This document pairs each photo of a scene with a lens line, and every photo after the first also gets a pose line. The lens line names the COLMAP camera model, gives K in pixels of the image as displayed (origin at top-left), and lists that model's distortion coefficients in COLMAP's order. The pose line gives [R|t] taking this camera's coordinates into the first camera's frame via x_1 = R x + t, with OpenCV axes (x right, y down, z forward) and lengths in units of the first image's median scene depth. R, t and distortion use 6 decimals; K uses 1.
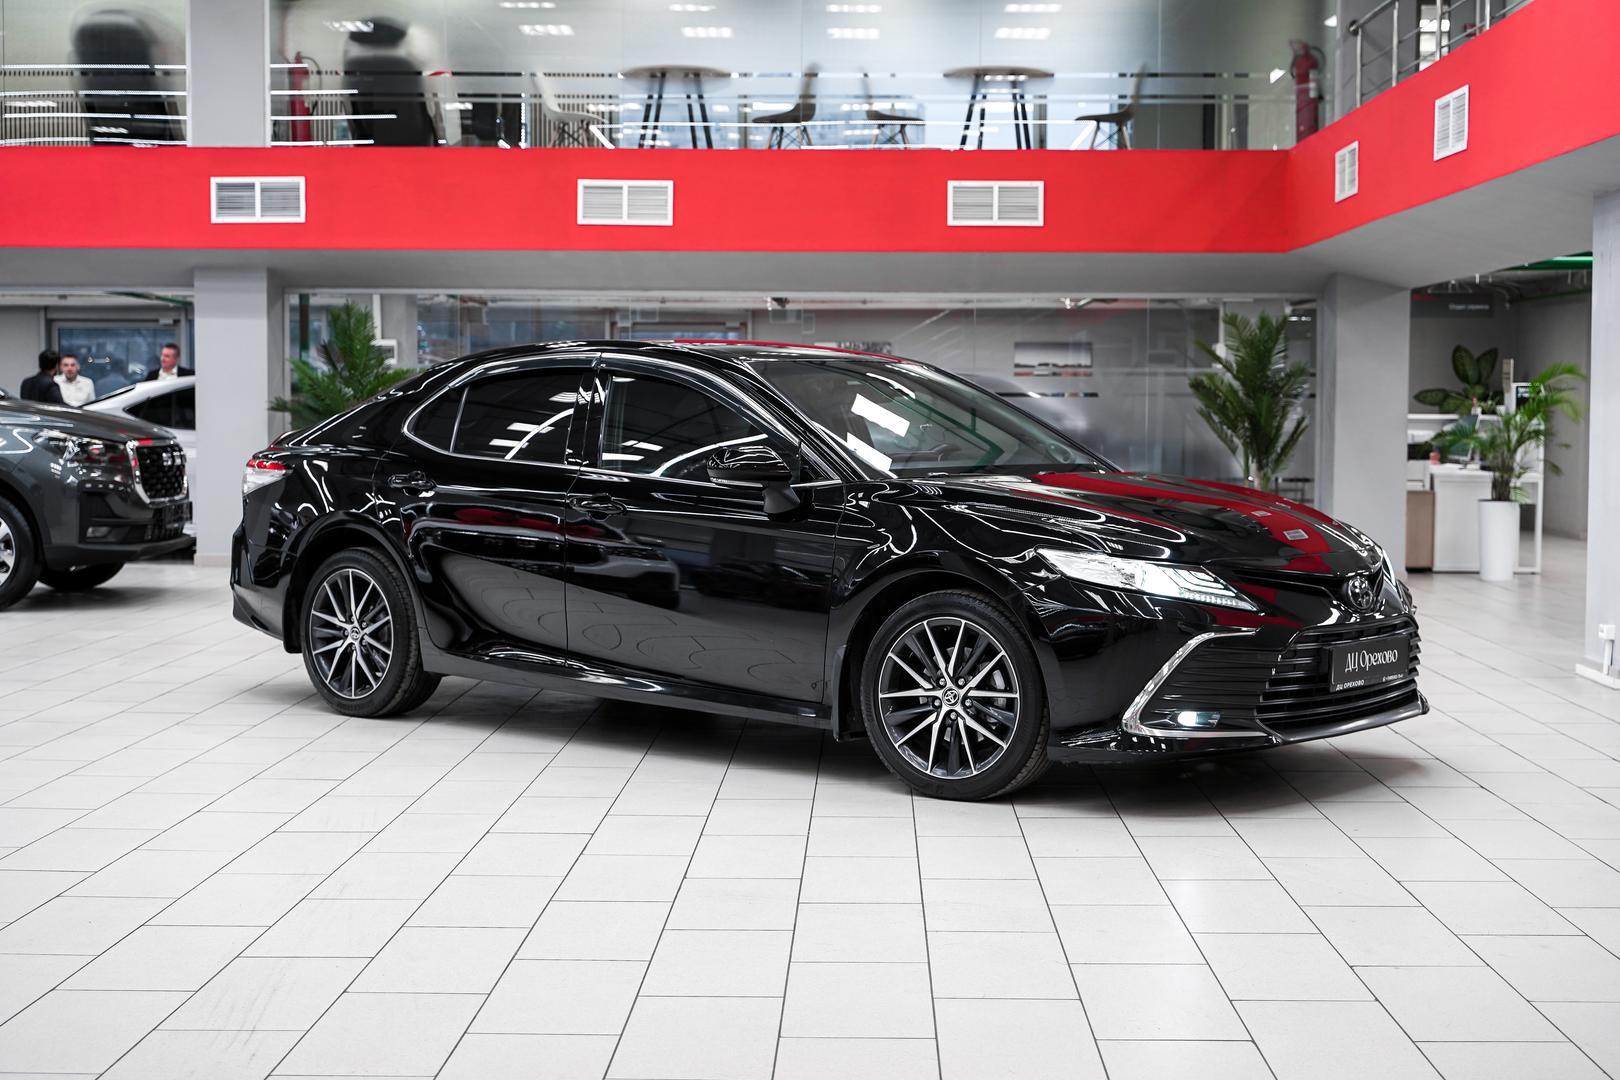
lens RADIAL K [[2431.4, 0, 810.0], [0, 2431.4, 540.0], [0, 0, 1]] dist [0.011744, -0.029760]
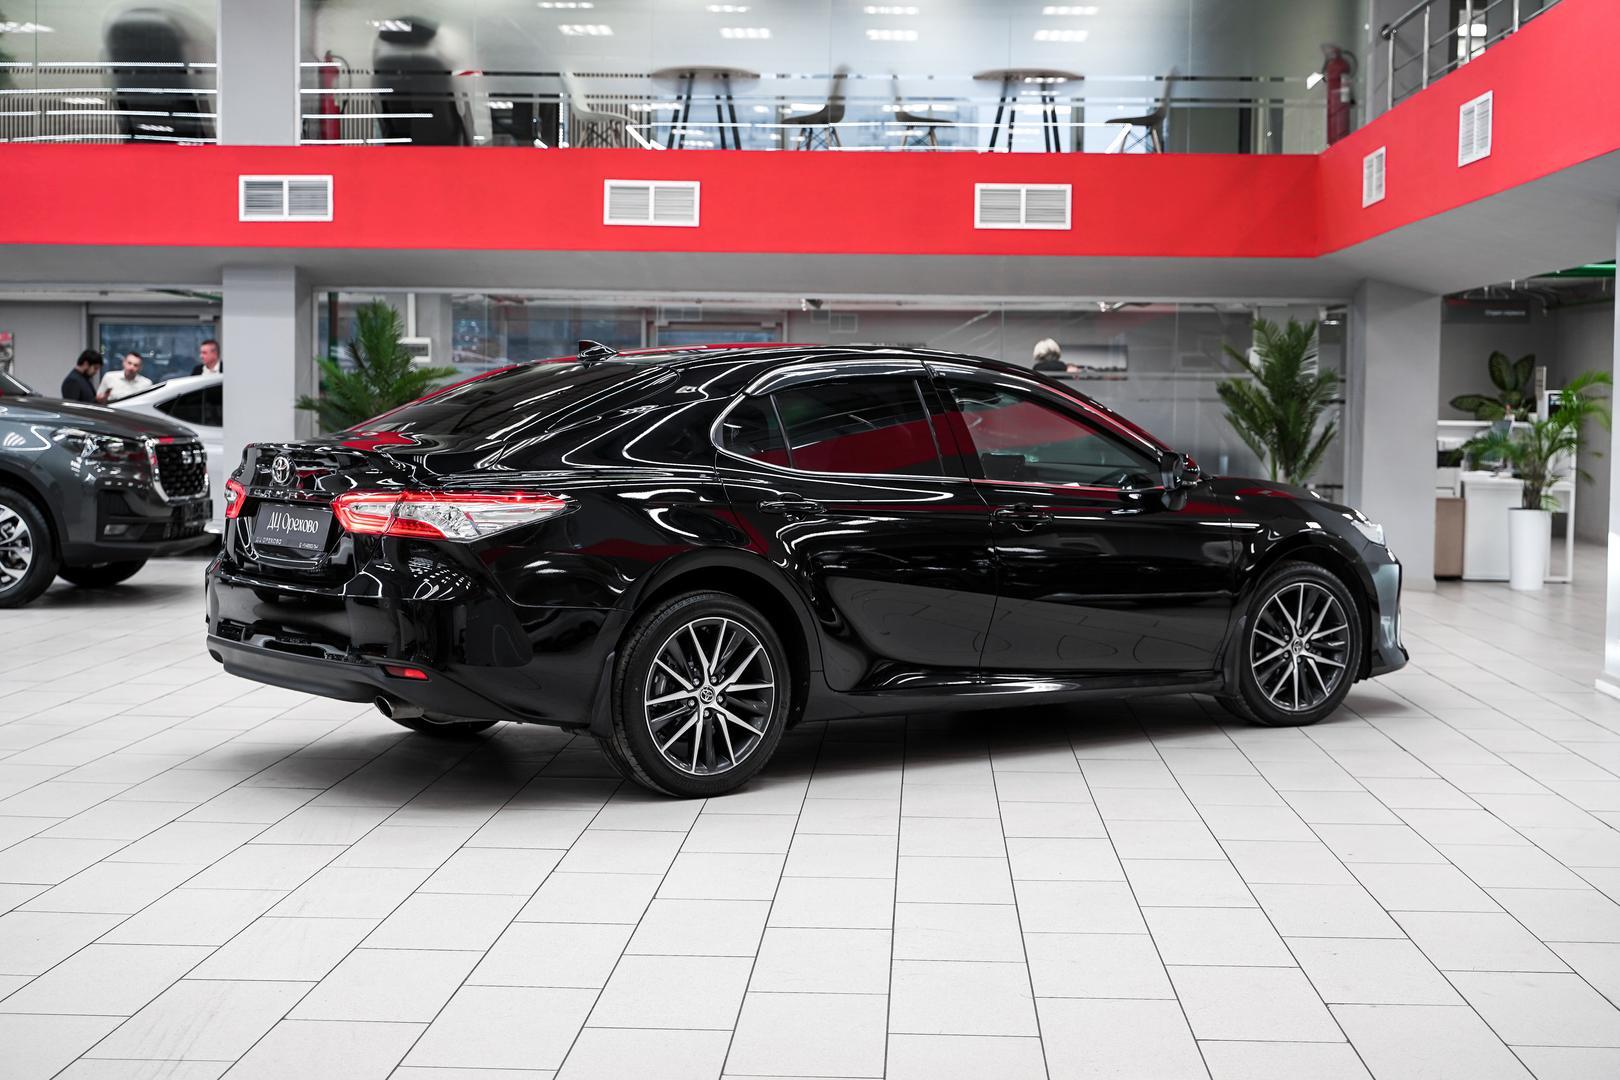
lens RADIAL K [[2405.2, 0, 817.5], [0, 2405.2, 537.9], [0, 0, 1]] dist [0.000629, 0.014985]
pose [[0.999775, 0.009007, -0.019214, 0.011651], [-0.008991, 0.999959, 0.000911, -0.002725], [0.019221, -0.000738, 0.999815, 0.013202]]
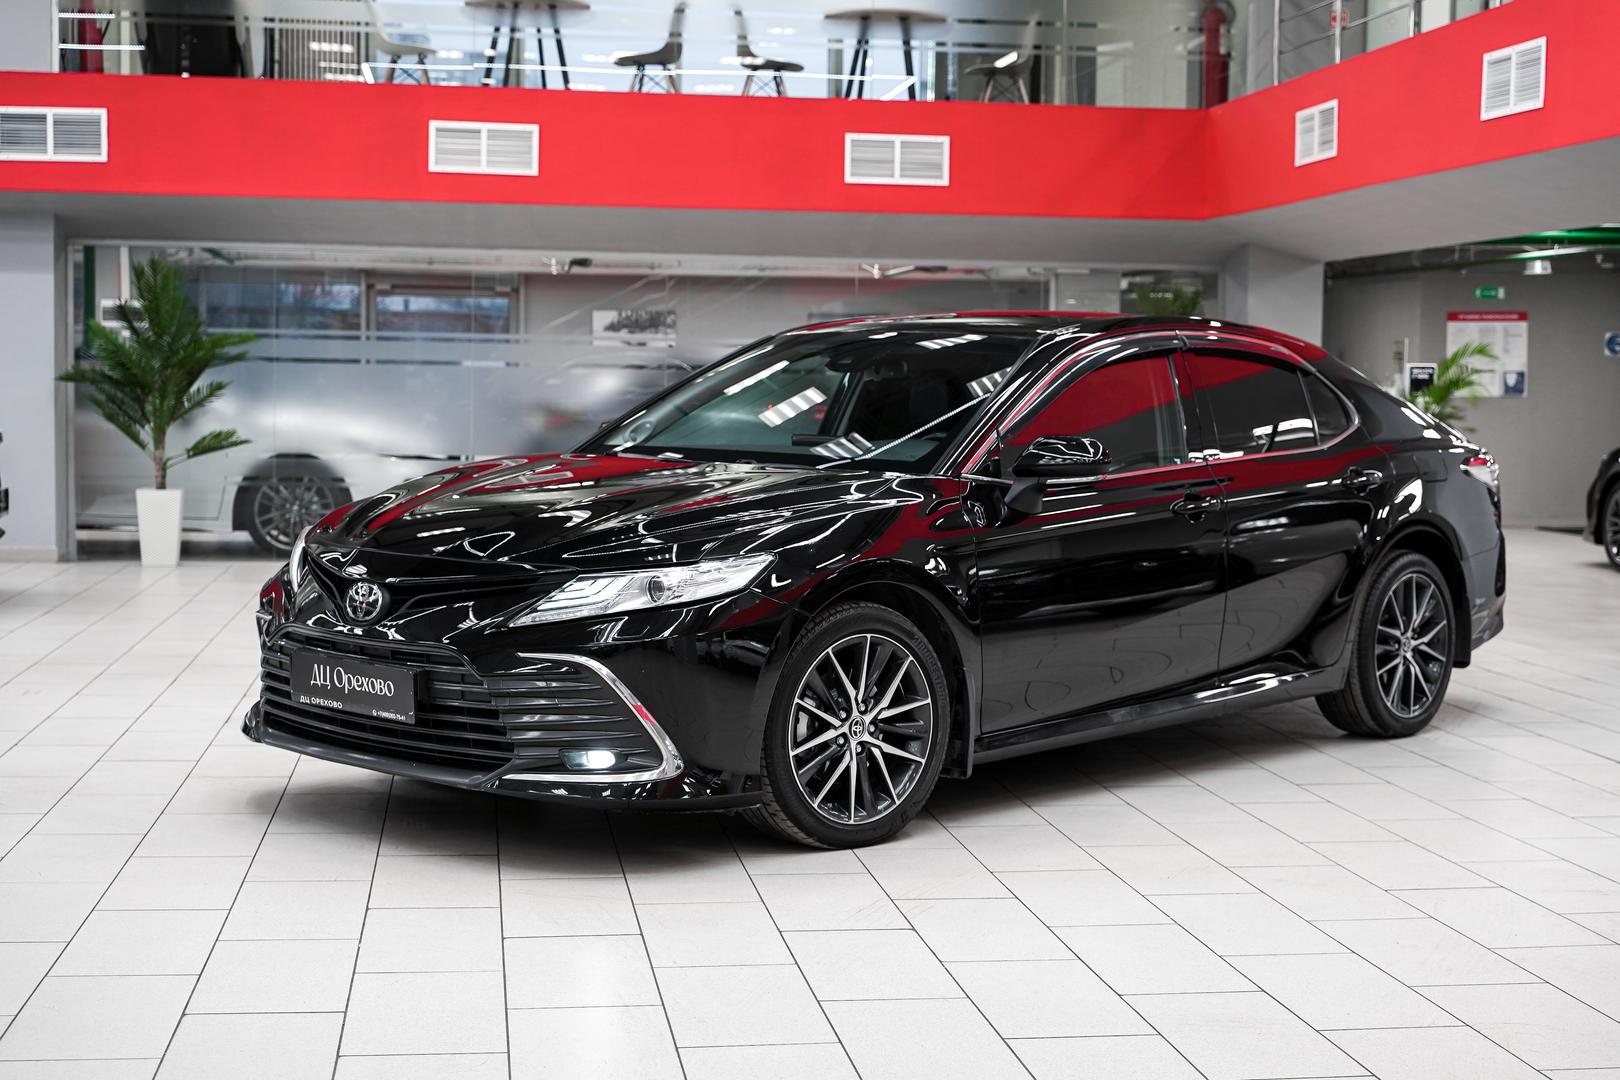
lens RADIAL K [[2487.9, 0, 822.4], [0, 2487.9, 521.5], [0, 0, 1]] dist [0.017508, -0.081807]
pose [[0.984912, -0.000696, 0.173057, -0.105701], [0.000303, 0.999997, 0.002302, -0.005368], [-0.173058, -0.002214, 0.984909, 0.086464]]
